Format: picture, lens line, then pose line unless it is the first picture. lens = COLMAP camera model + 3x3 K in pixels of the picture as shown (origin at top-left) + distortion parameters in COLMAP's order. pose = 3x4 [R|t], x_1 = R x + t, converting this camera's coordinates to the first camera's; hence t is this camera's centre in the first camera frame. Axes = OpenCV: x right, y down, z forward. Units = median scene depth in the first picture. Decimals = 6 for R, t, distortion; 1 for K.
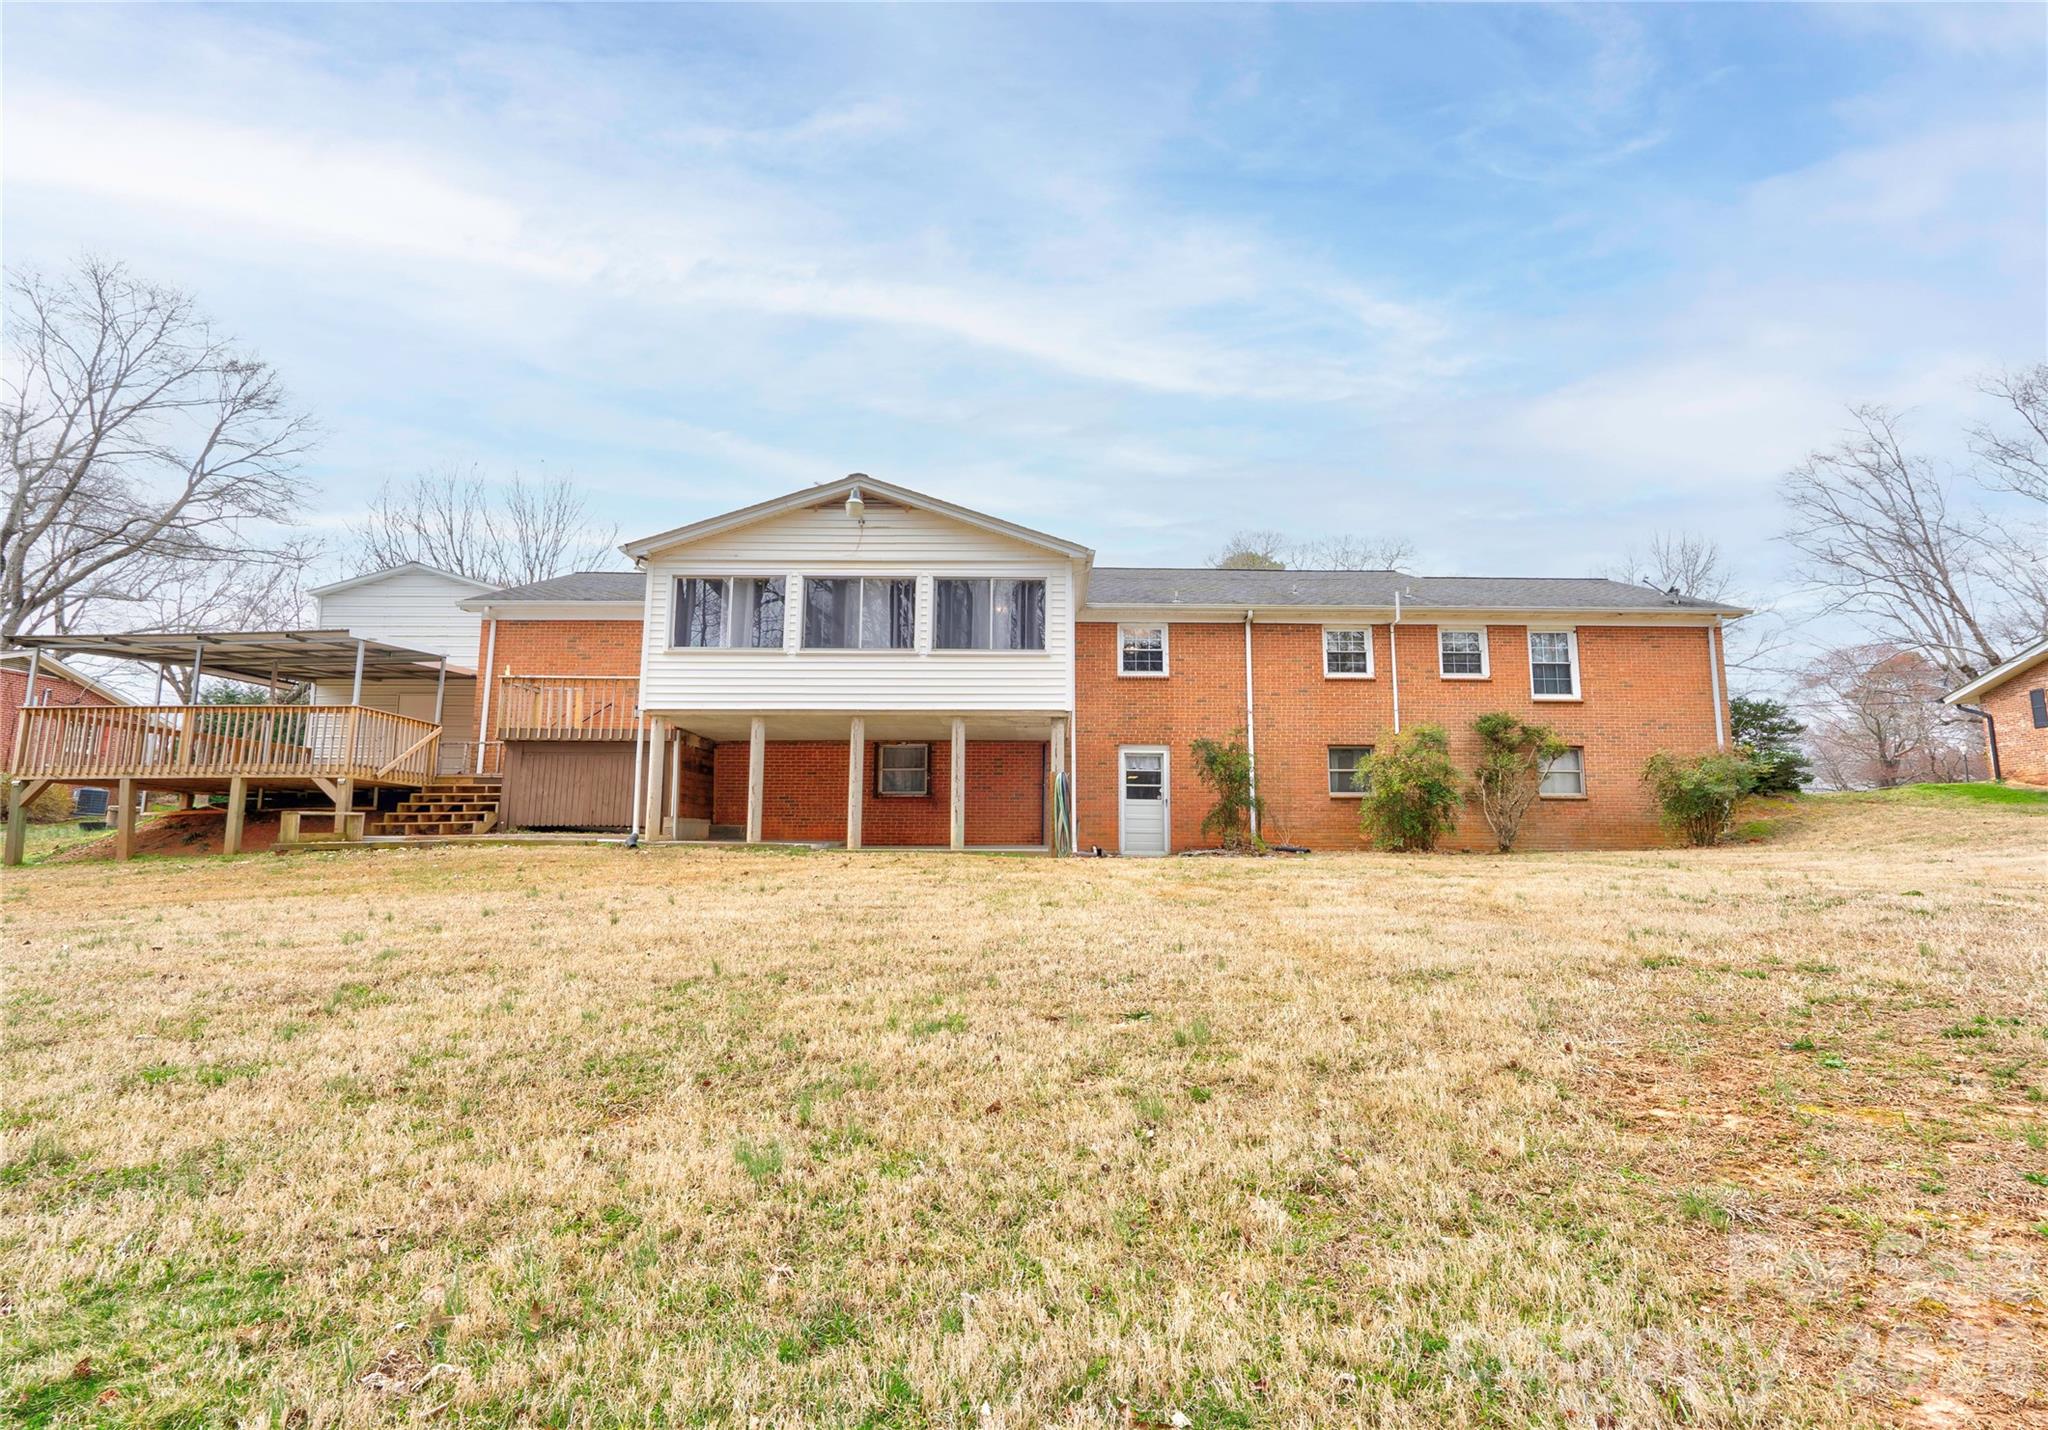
lens RADIAL K [[920.2, 0, 1024.0], [0, 920.2, 715.0], [0, 0, 1]] dist [0.002721, 0.000257]
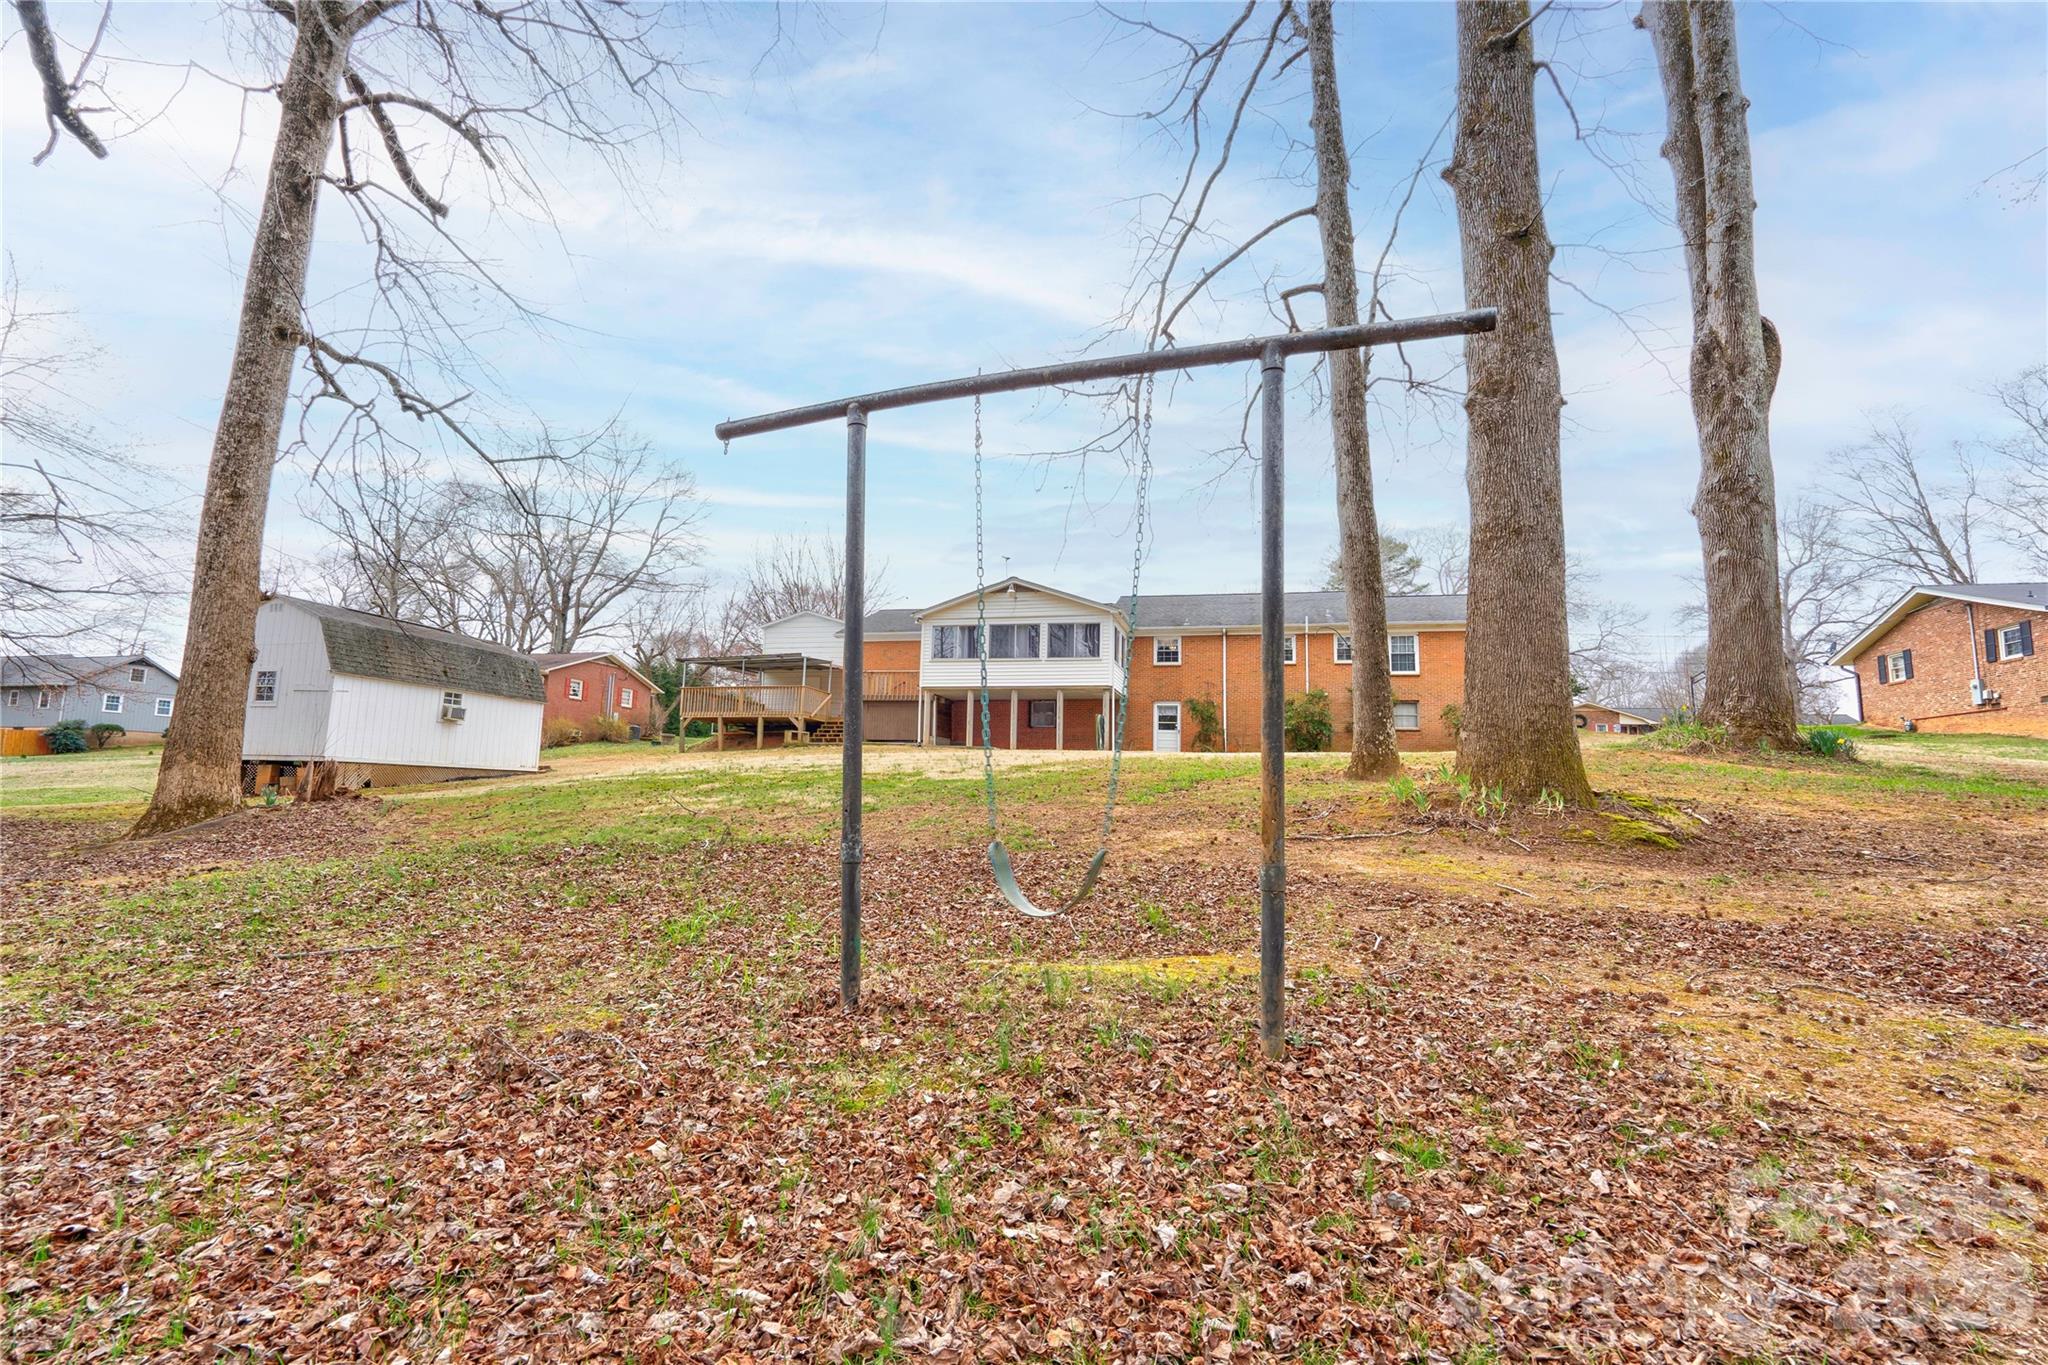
lens RADIAL K [[932.2, 0, 1009.9], [0, 932.2, 679.5], [0, 0, 1]] dist [-0.014626, 0.017337]
pose [[0.964594, -0.012155, -0.263460, 0.374039], [0.014509, 0.999870, 0.006990, -0.034825], [0.263340, -0.010565, 0.964645, -1.081559]]
